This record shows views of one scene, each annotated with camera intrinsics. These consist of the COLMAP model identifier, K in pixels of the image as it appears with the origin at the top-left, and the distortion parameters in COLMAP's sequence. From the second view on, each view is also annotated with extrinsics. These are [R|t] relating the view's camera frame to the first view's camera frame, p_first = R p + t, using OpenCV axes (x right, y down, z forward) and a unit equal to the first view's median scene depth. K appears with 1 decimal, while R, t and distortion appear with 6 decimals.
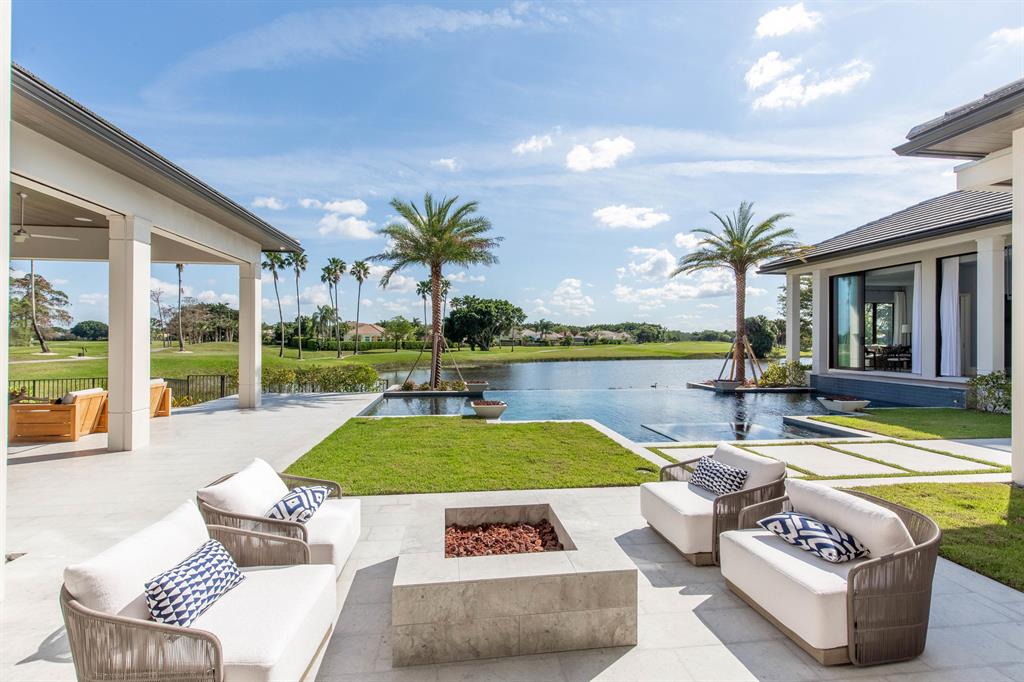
lens RADIAL K [[465.6, 0, 512.0], [0, 465.6, 341.0], [0, 0, 1]] dist [0.016284, 0.000120]
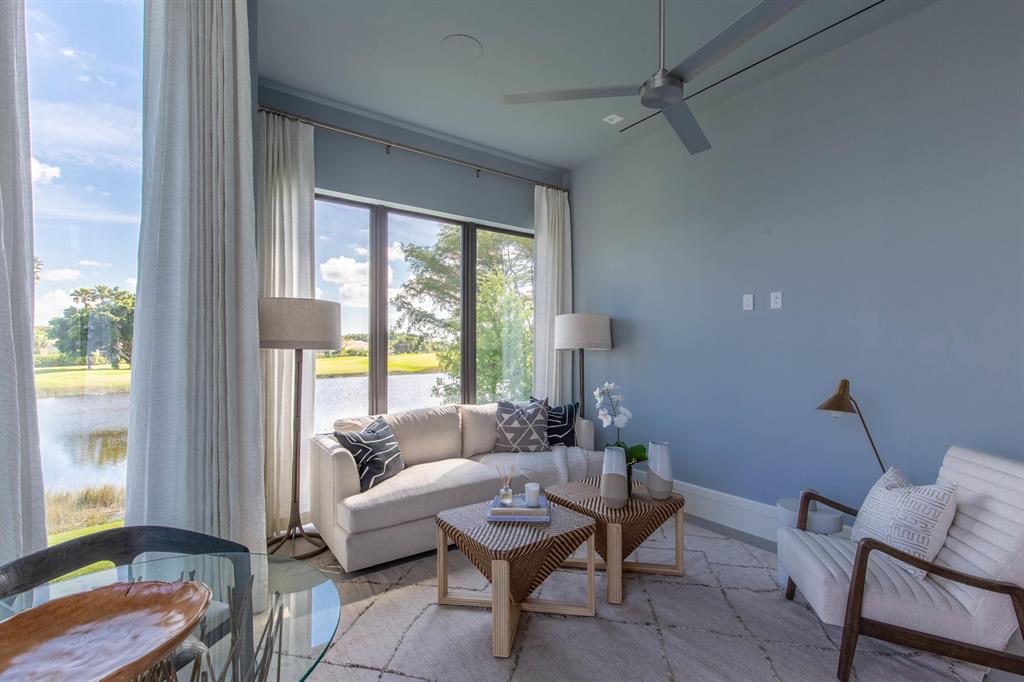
lens RADIAL K [[465.6, 0, 512.0], [0, 465.6, 341.0], [0, 0, 1]] dist [0.016284, 0.000120]
pose [[0.887863, 0.007620, 0.460046, 0.144885], [0.002692, 0.999760, -0.021755, -0.003360], [-0.460101, 0.020554, 0.887629, 0.165396]]
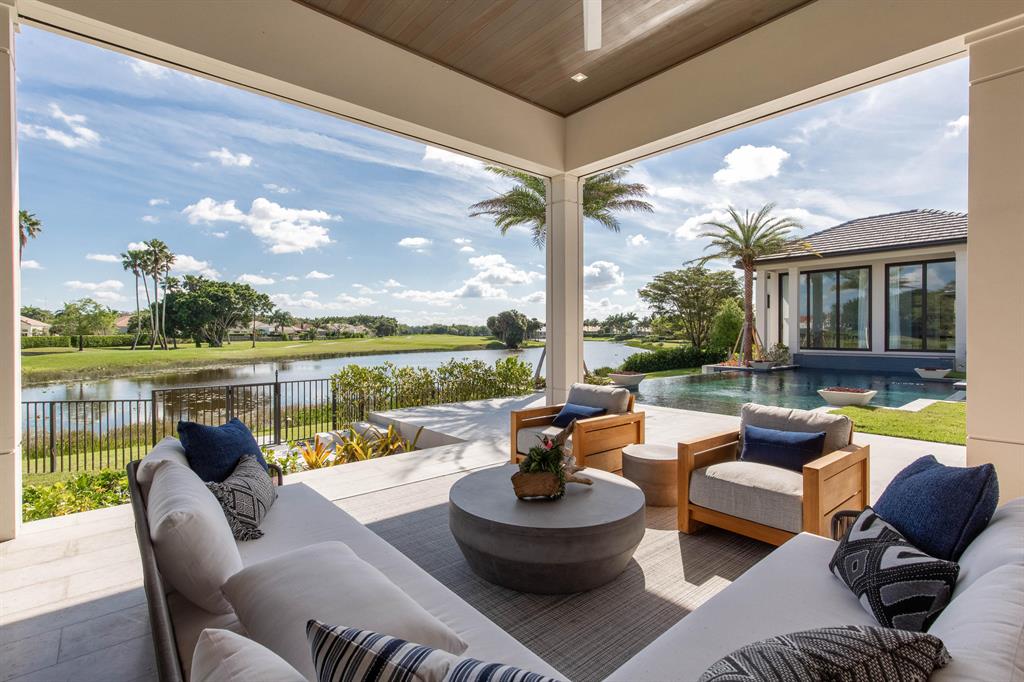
lens RADIAL K [[477.2, 0, 512.0], [0, 477.2, 341.0], [0, 0, 1]] dist [0.012993, -0.000526]
pose [[0.837416, -0.013486, 0.546400, -0.108524], [0.006321, 0.999868, 0.014991, 0.001984], [-0.546530, -0.009100, 0.837390, 0.067524]]
